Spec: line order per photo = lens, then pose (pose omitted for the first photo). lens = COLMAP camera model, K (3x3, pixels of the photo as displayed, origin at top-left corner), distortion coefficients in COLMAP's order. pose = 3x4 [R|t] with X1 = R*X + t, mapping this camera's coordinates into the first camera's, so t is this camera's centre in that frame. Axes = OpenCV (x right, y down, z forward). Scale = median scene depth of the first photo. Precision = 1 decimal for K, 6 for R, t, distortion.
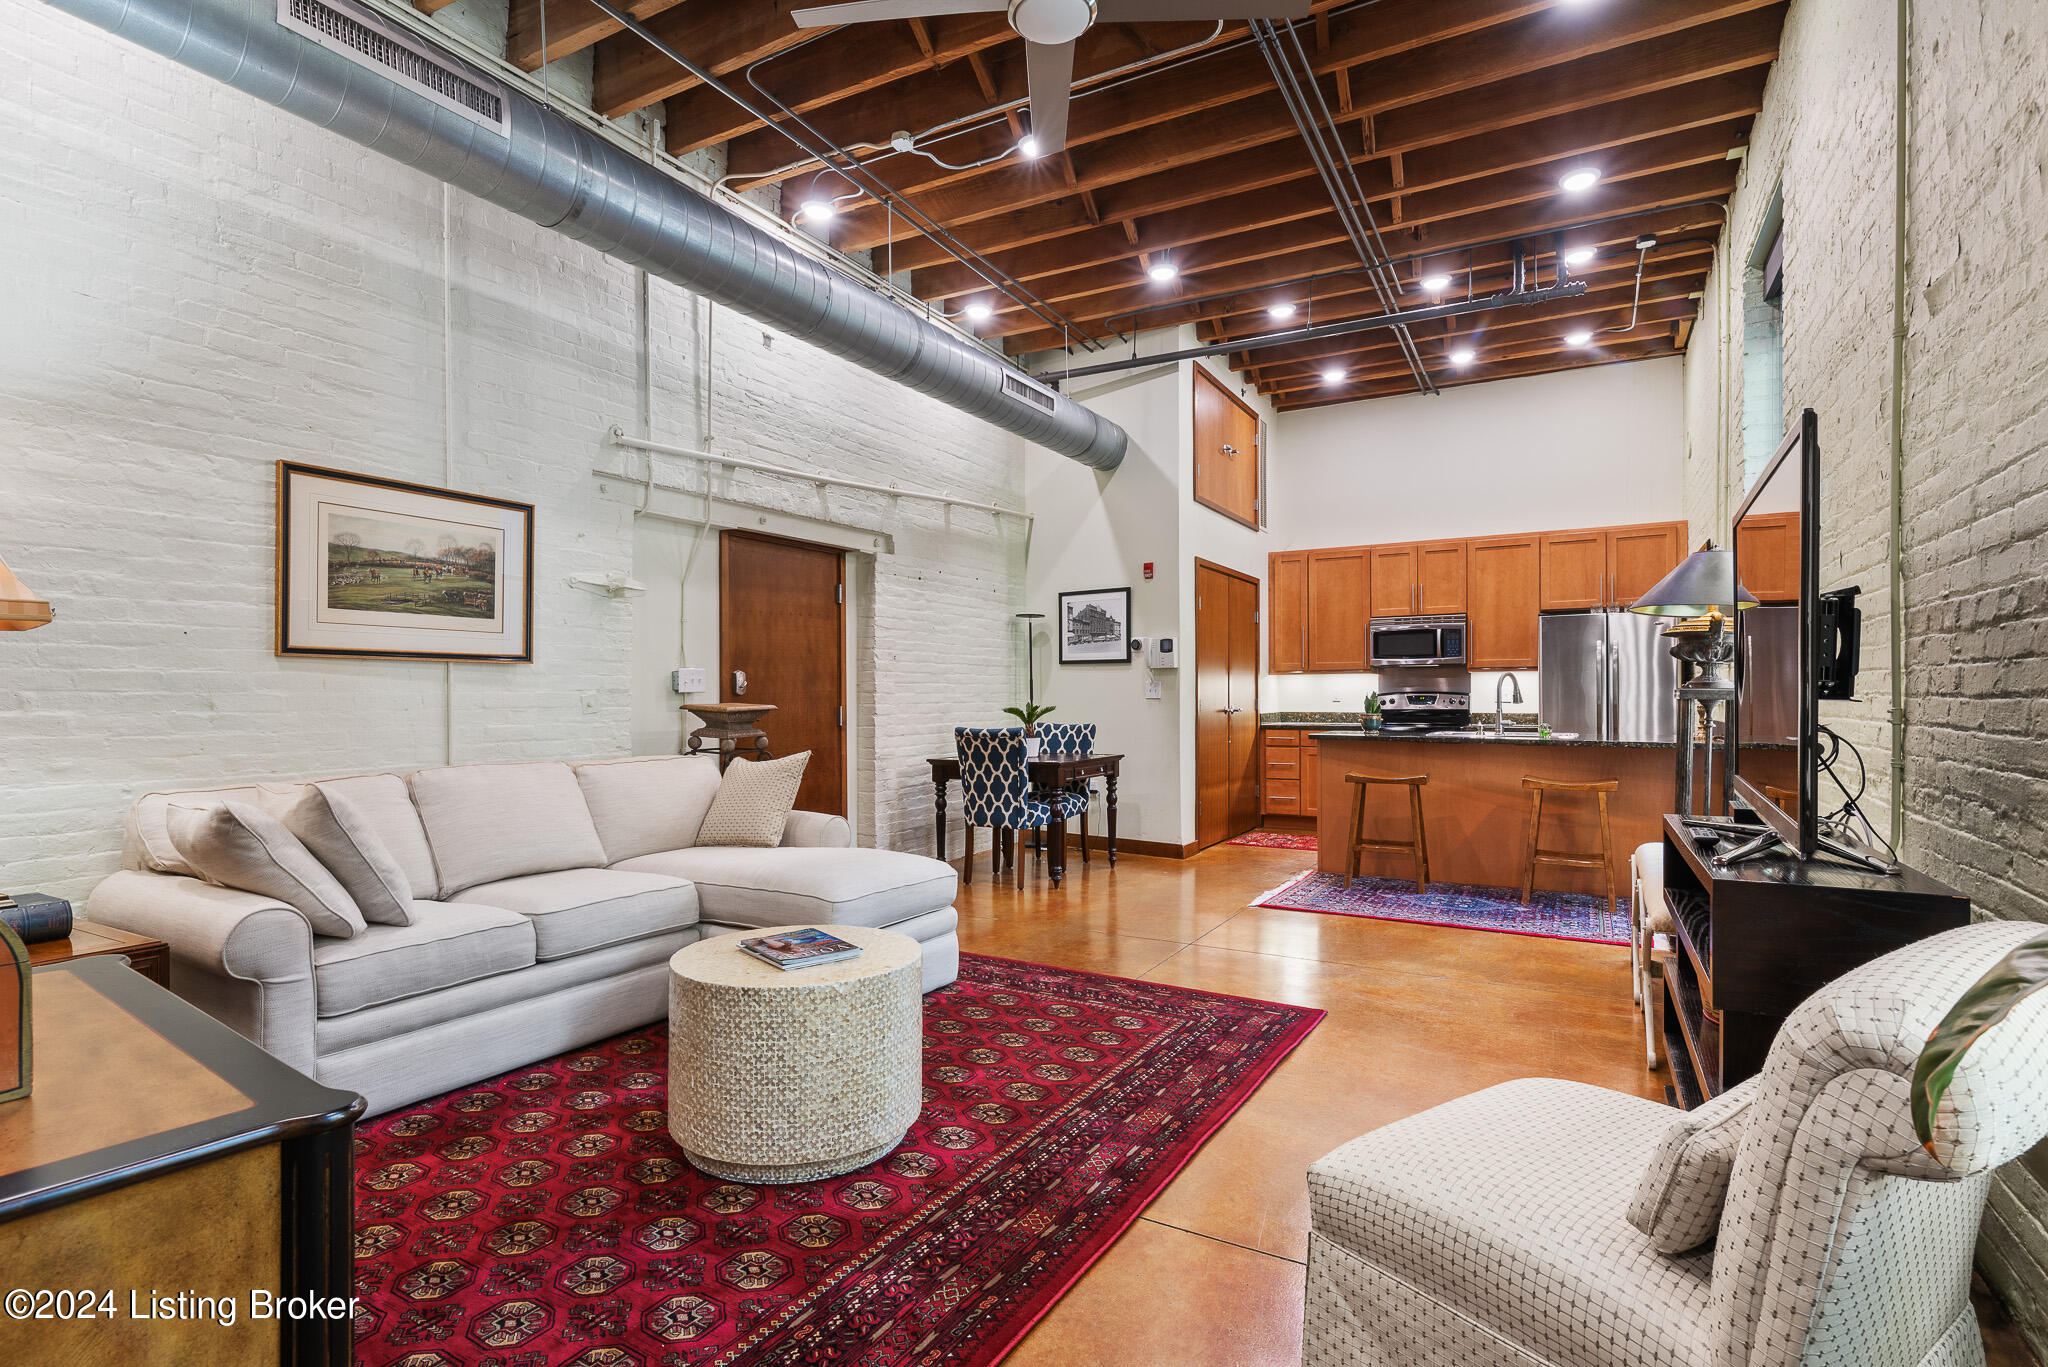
lens RADIAL K [[979.6, 0, 1027.5], [0, 979.6, 701.6], [0, 0, 1]] dist [0.002051, -0.002362]
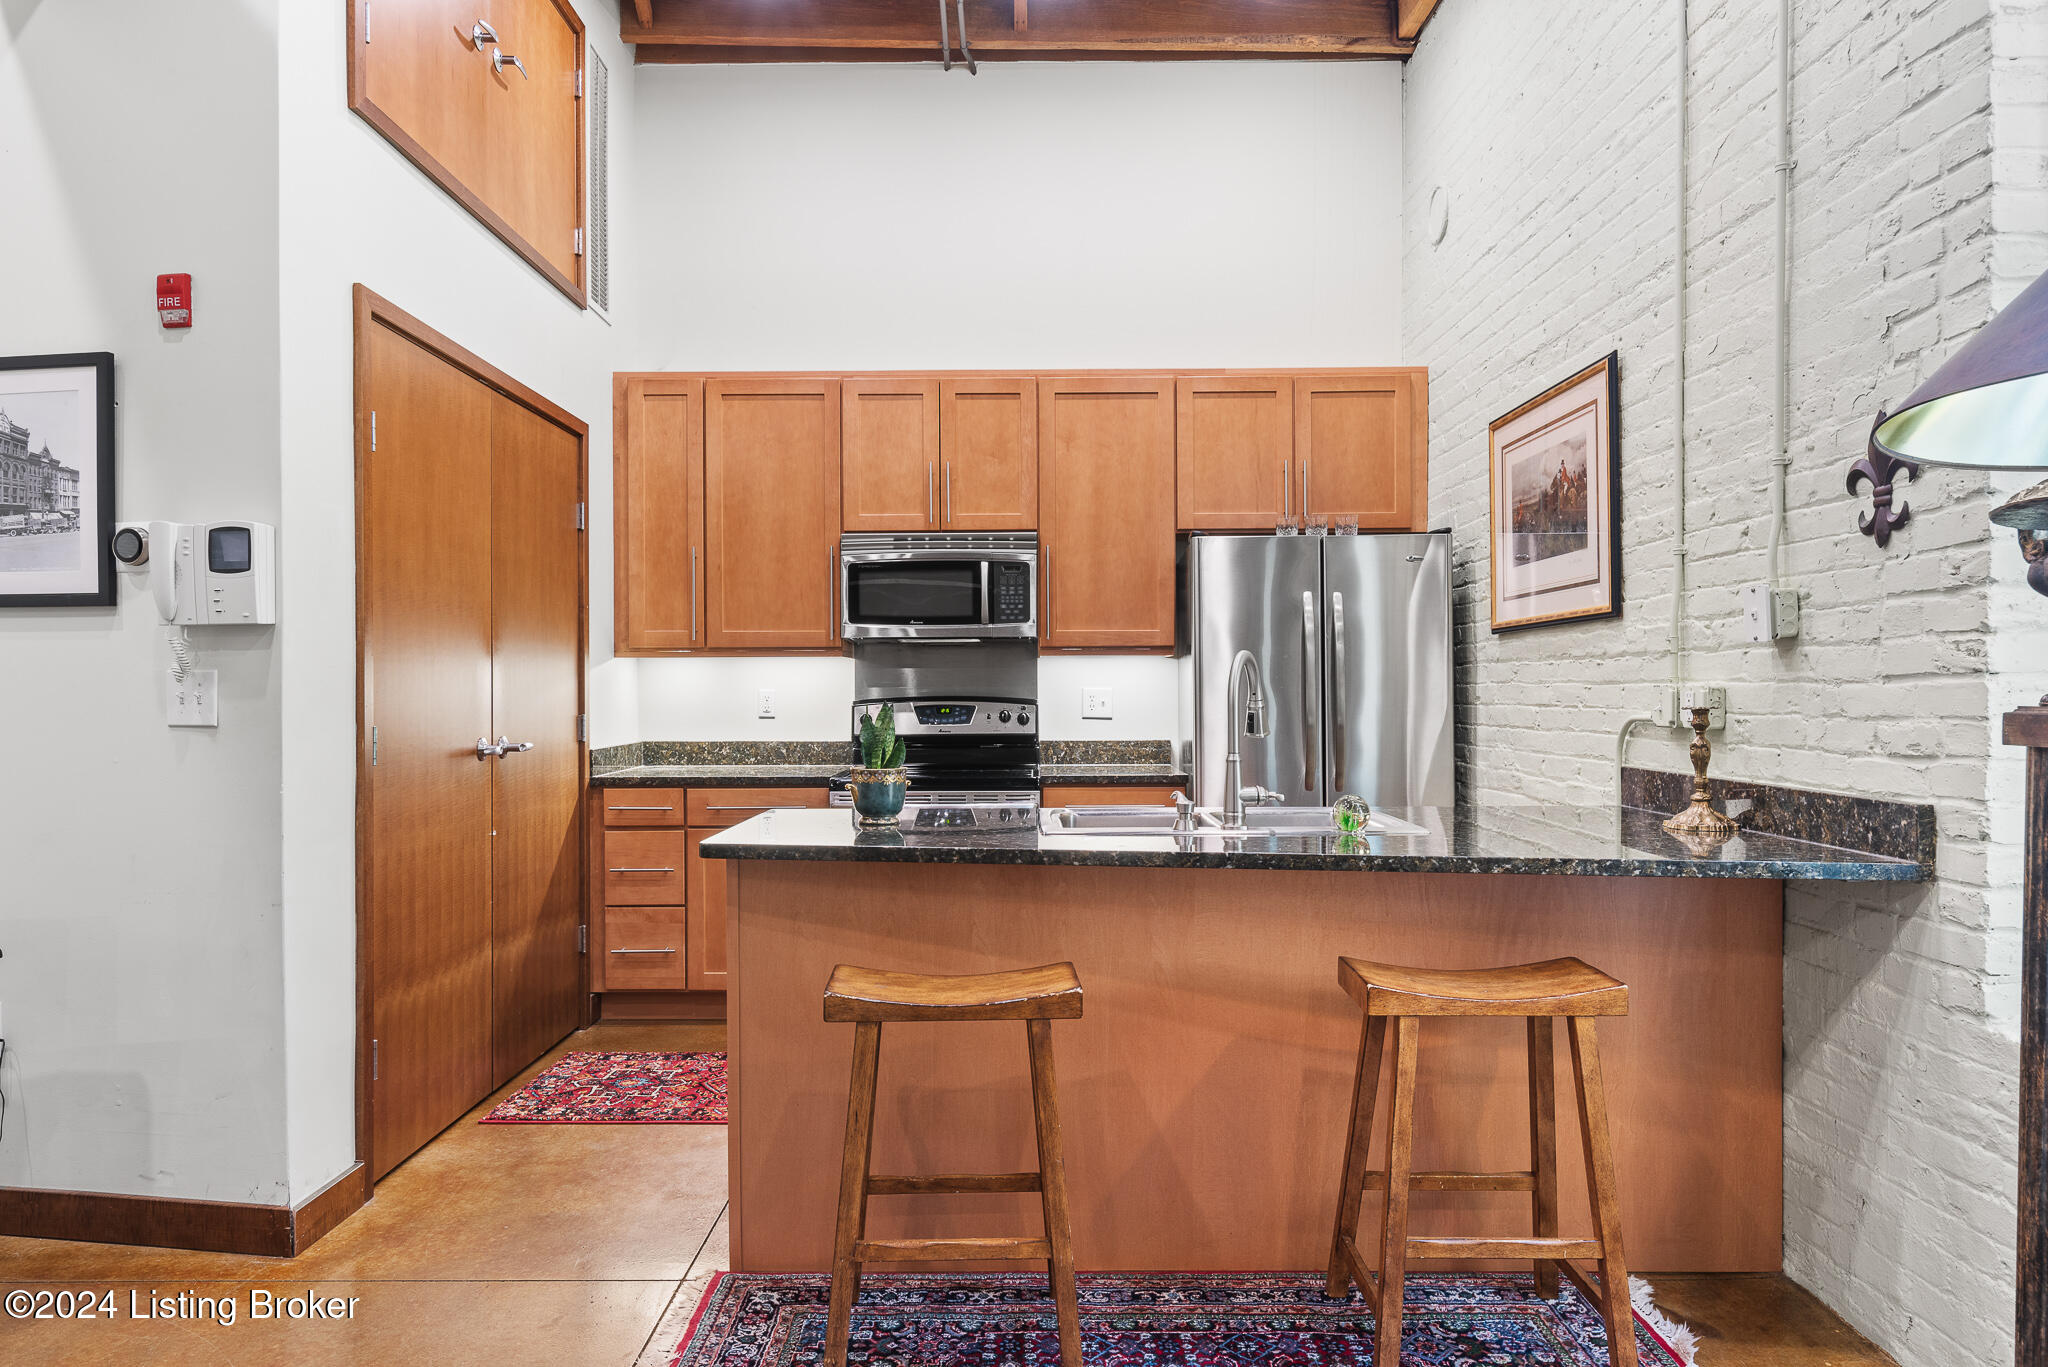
lens RADIAL K [[1292.9, 0, 1020.4], [0, 1292.9, 690.2], [0, 0, 1]] dist [0.002277, -0.003558]
pose [[0.871035, 0.000546, 0.491220, 0.188608], [0.002710, 0.999979, -0.005916, -0.013591], [-0.491213, 0.006484, 0.871016, 0.642924]]
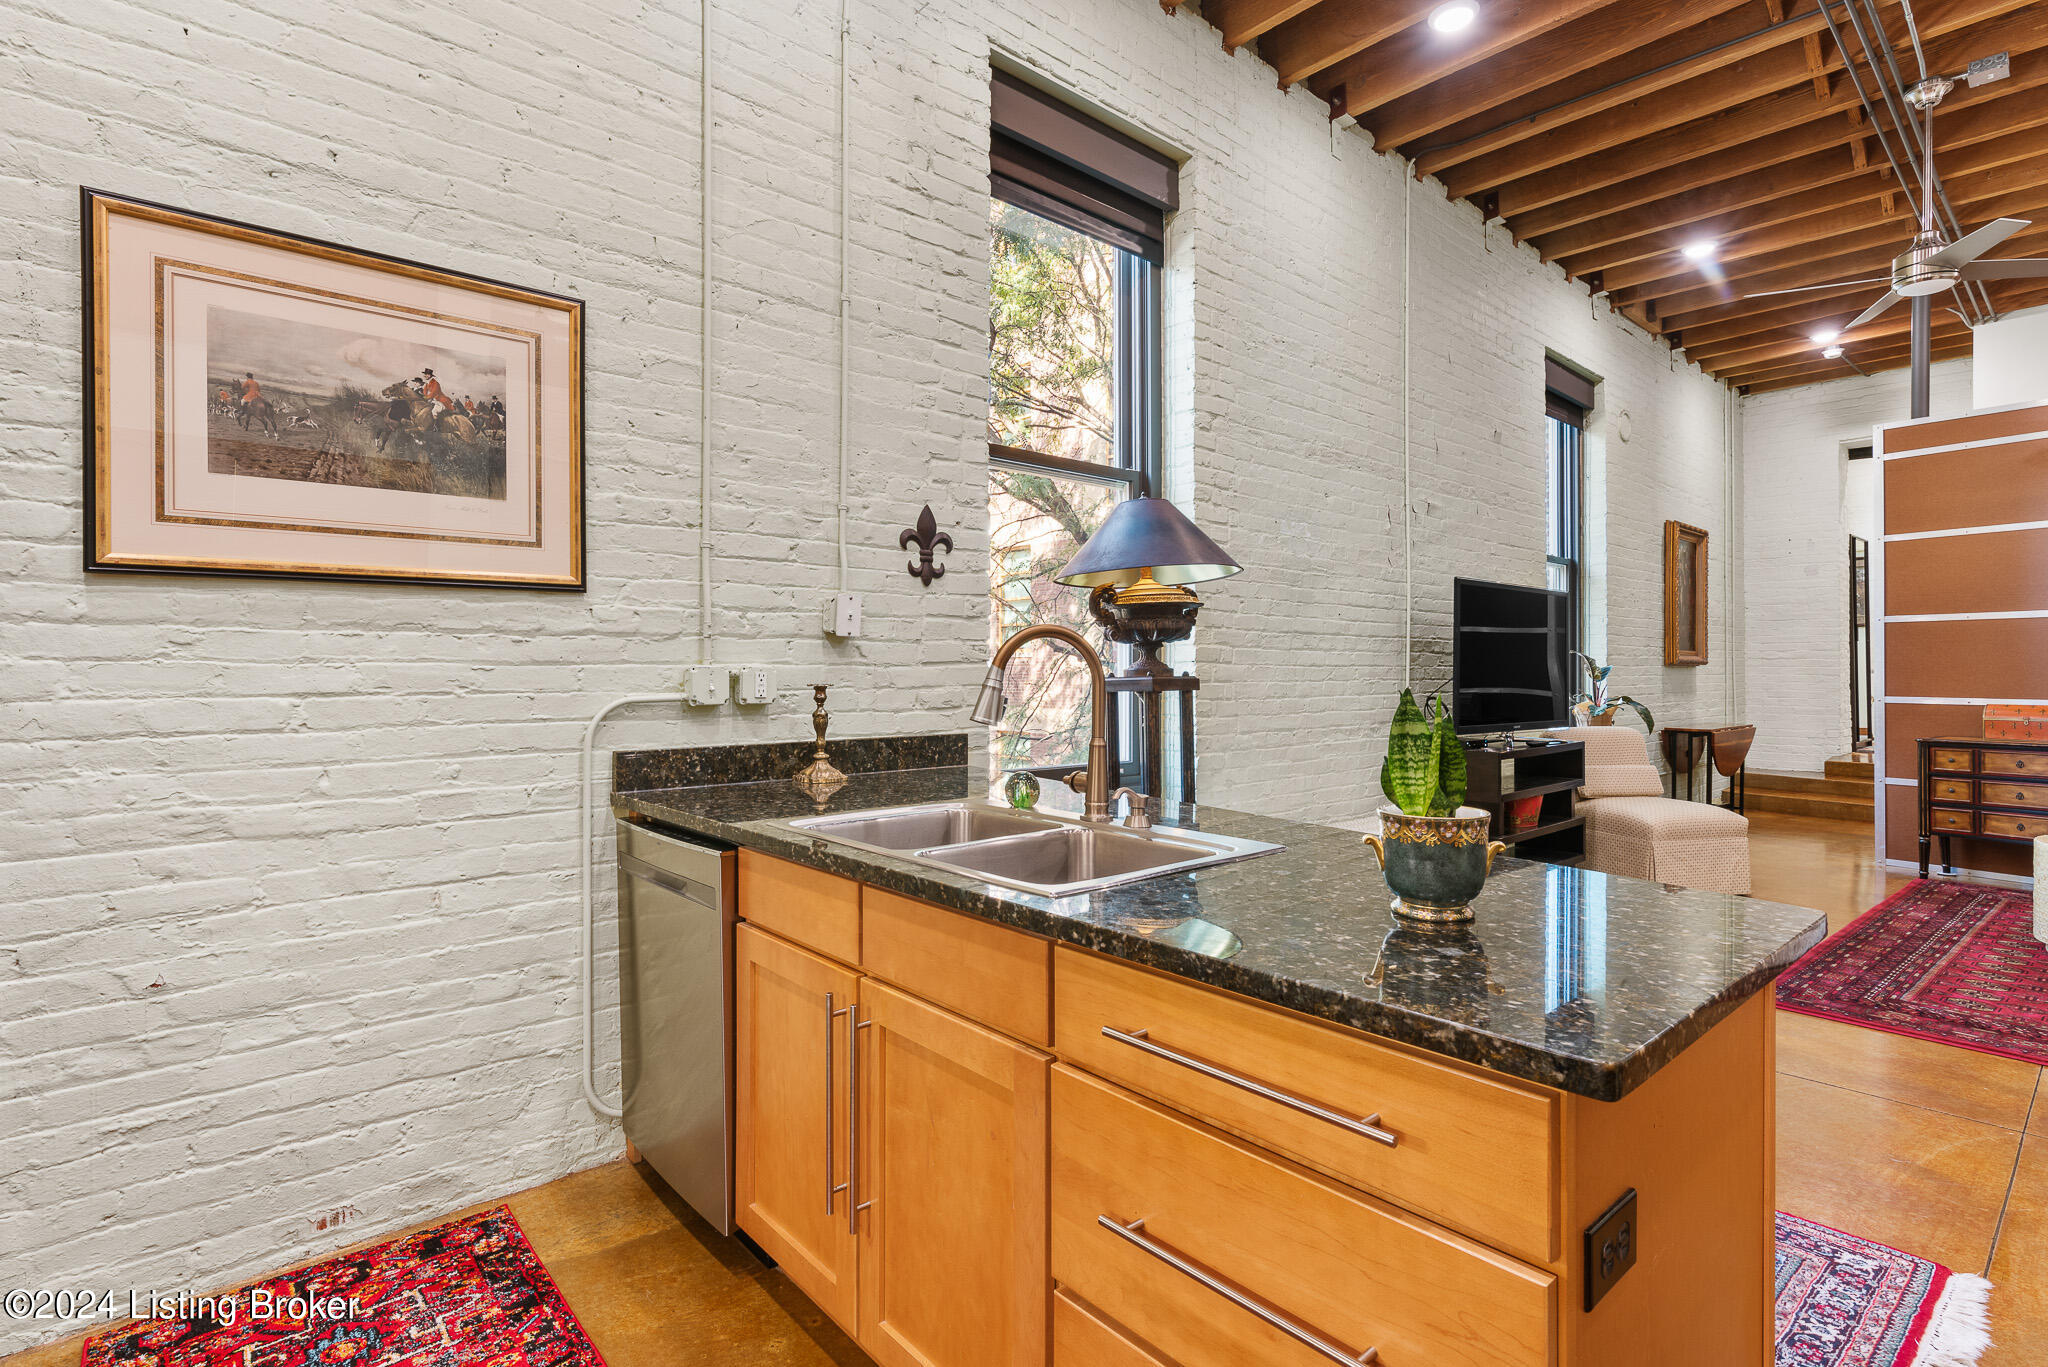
lens RADIAL K [[979.6, 0, 1017.1], [0, 979.6, 667.3], [0, 0, 1]] dist [0.002051, -0.002362]
pose [[-0.940996, 0.003315, 0.338401, 0.403478], [0.004800, 0.999982, 0.003551, -0.018684], [-0.338383, 0.004966, -0.940995, 1.339743]]
